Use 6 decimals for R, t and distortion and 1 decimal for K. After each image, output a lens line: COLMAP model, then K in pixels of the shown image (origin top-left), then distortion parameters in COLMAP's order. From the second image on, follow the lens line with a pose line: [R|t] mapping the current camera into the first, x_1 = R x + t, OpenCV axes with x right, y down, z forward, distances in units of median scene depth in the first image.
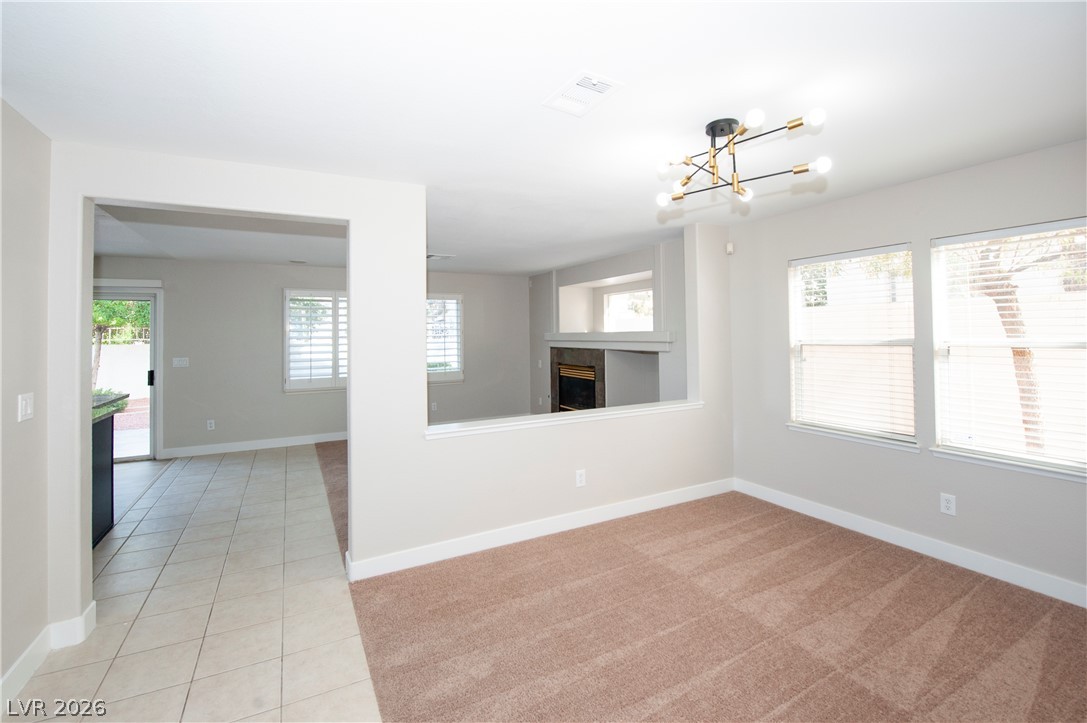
lens RADIAL K [[471.7, 0, 550.9], [0, 471.7, 324.3], [0, 0, 1]] dist [-0.008629, -0.000173]
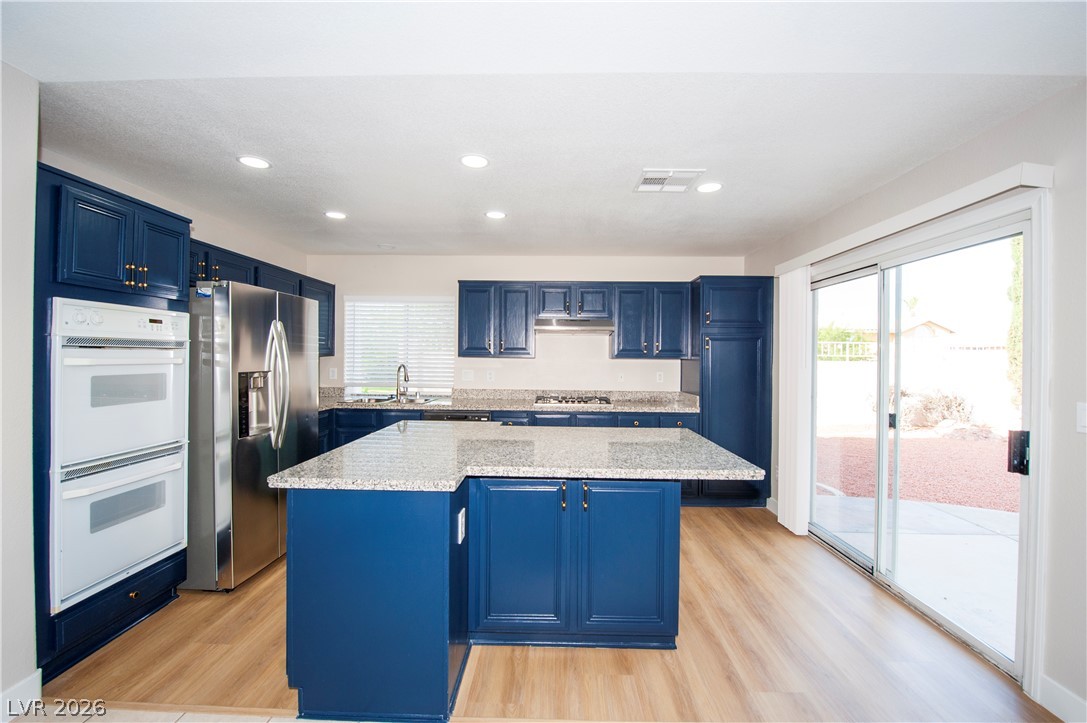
lens RADIAL K [[437.5, 0, 543.5], [0, 437.5, 361.5], [0, 0, 1]] dist [-0.016481, 0.000132]
pose [[-0.504241, 0.016710, -0.863401, -0.347297], [0.013629, 0.999842, 0.011391, 0.033094], [0.863455, -0.006024, -0.504390, 0.747647]]
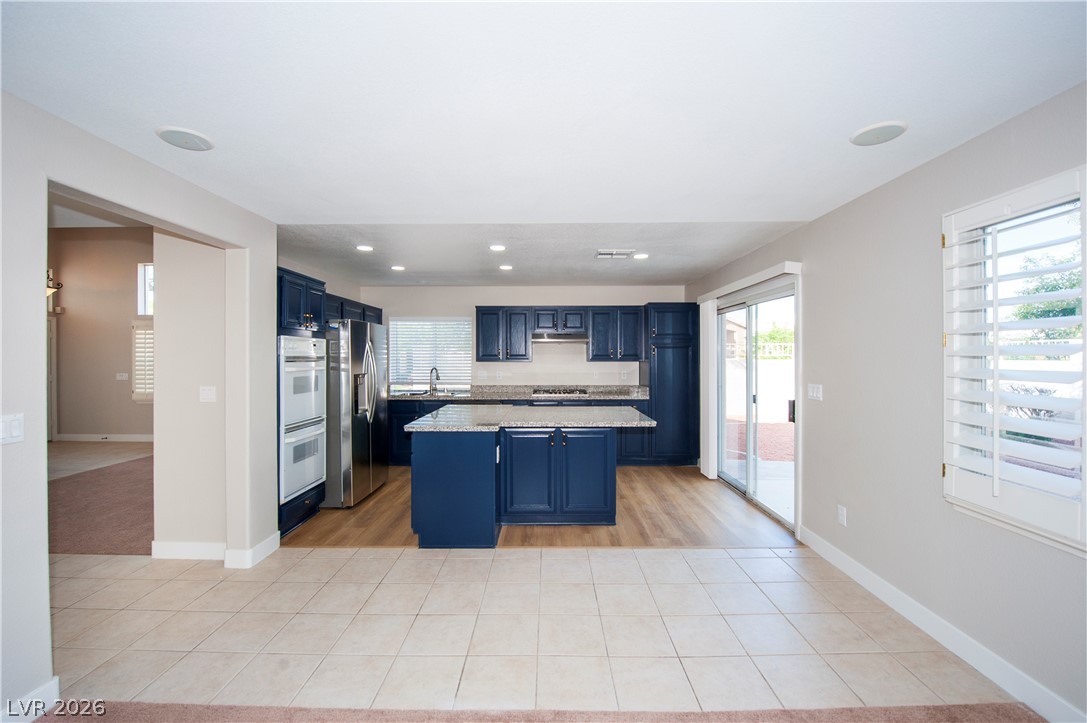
lens RADIAL K [[434.1, 0, 540.1], [0, 434.1, 358.1], [0, 0, 1]] dist [-0.022363, -0.000098]
pose [[-0.494693, 0.016086, -0.868919, -0.127027], [0.025845, 0.999659, 0.003792, 0.024026], [0.868683, -0.020582, -0.494940, 0.869255]]
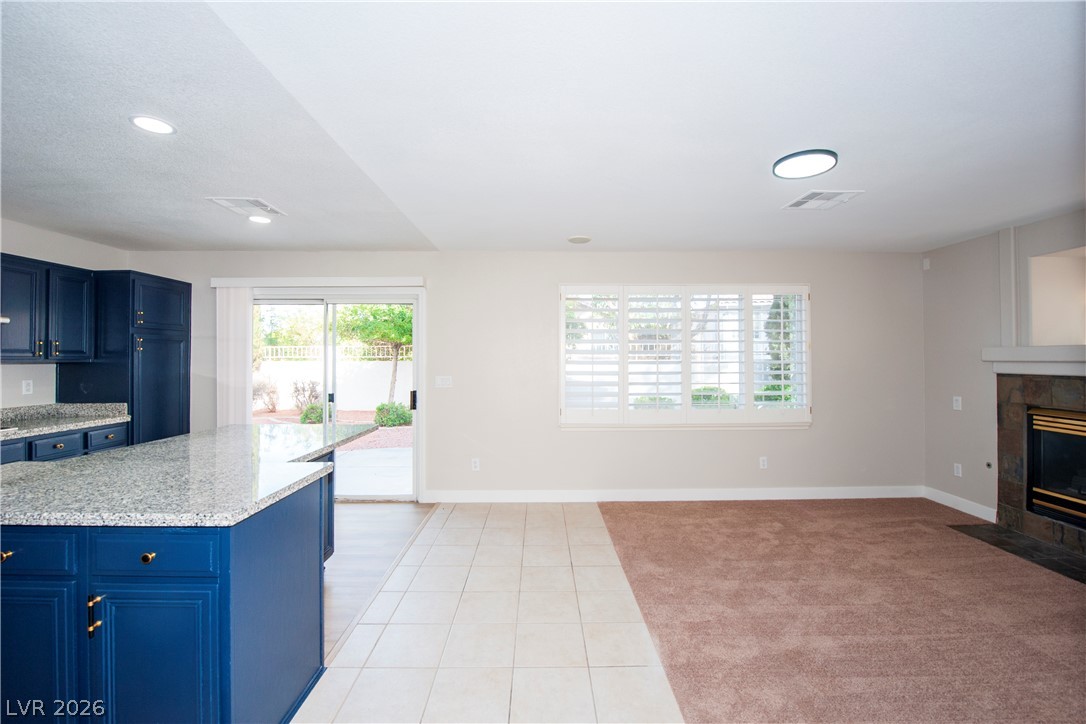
lens RADIAL K [[457.2, 0, 541.2], [0, 457.2, 352.4], [0, 0, 1]] dist [-0.019818, -0.000074]
pose [[0.877047, 0.003943, -0.480389, -0.251522], [0.000713, 0.999955, 0.009510, 0.022318], [0.480404, -0.008683, 0.877004, 0.368591]]
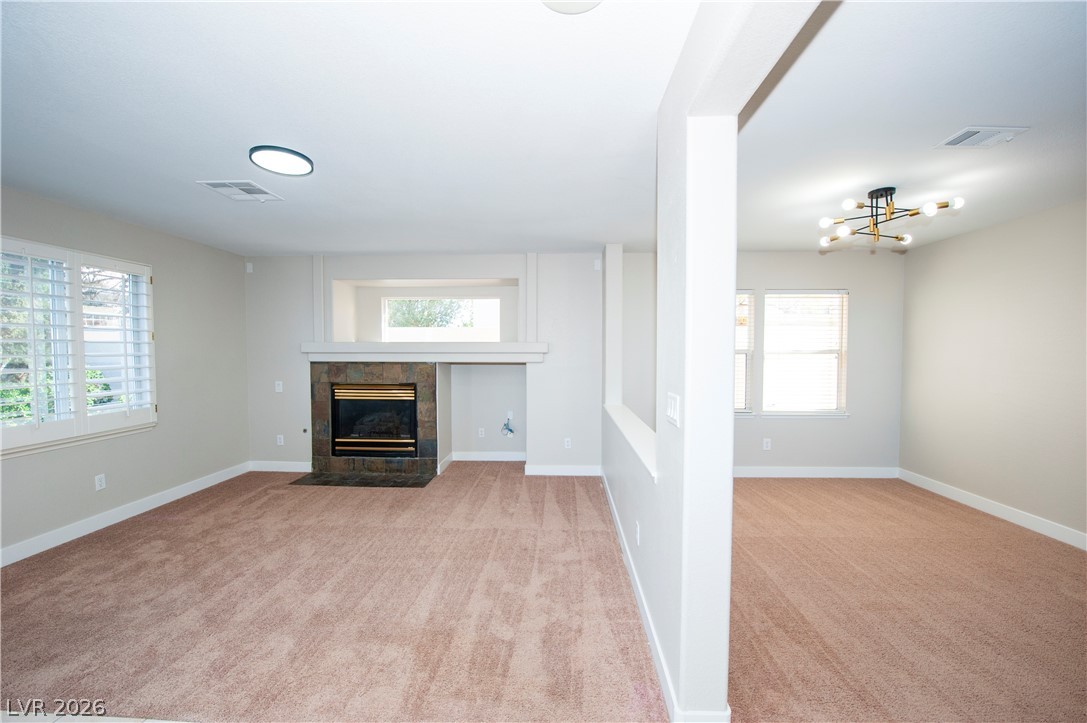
lens RADIAL K [[440.3, 0, 544.0], [0, 440.3, 365.5], [0, 0, 1]] dist [-0.011514, -0.000239]
pose [[0.522415, -0.017056, 0.852521, -0.461465], [-0.023126, 0.999149, 0.034160, 0.026893], [-0.852378, -0.037561, 0.521576, 0.415409]]
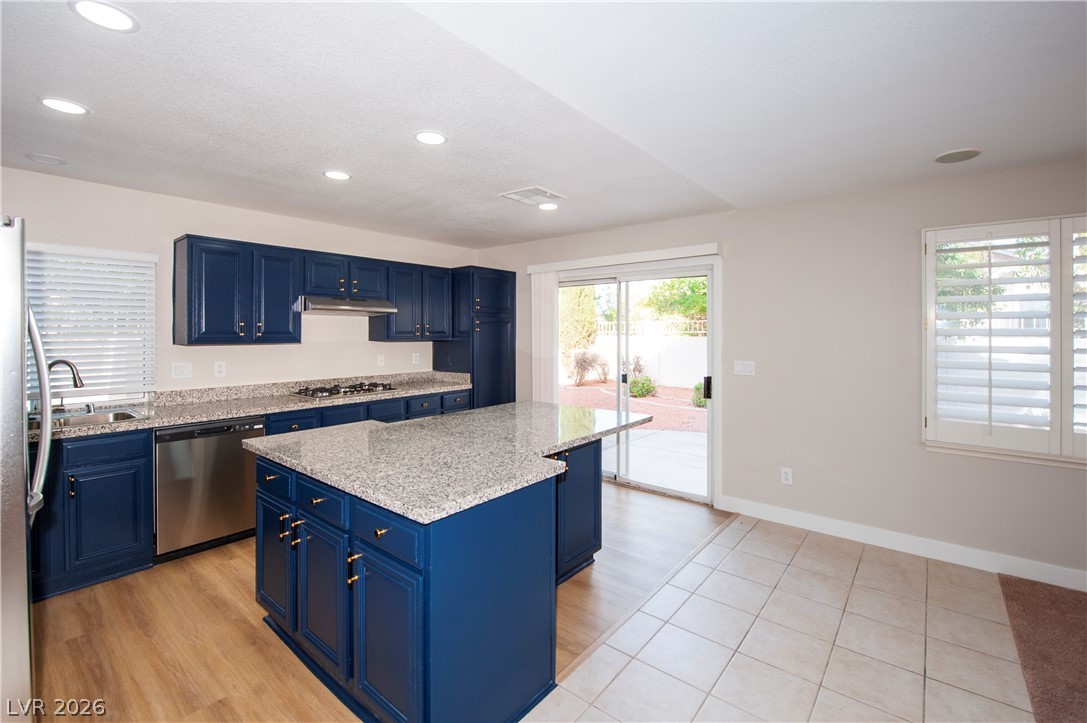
lens RADIAL K [[470.4, 0, 542.3], [0, 470.4, 331.0], [0, 0, 1]] dist [-0.014001, -0.000773]
pose [[0.363370, 0.010207, -0.931589, -0.261326], [0.014388, 0.999759, 0.016566, 0.014101], [0.931534, -0.019423, 0.363136, 0.458099]]
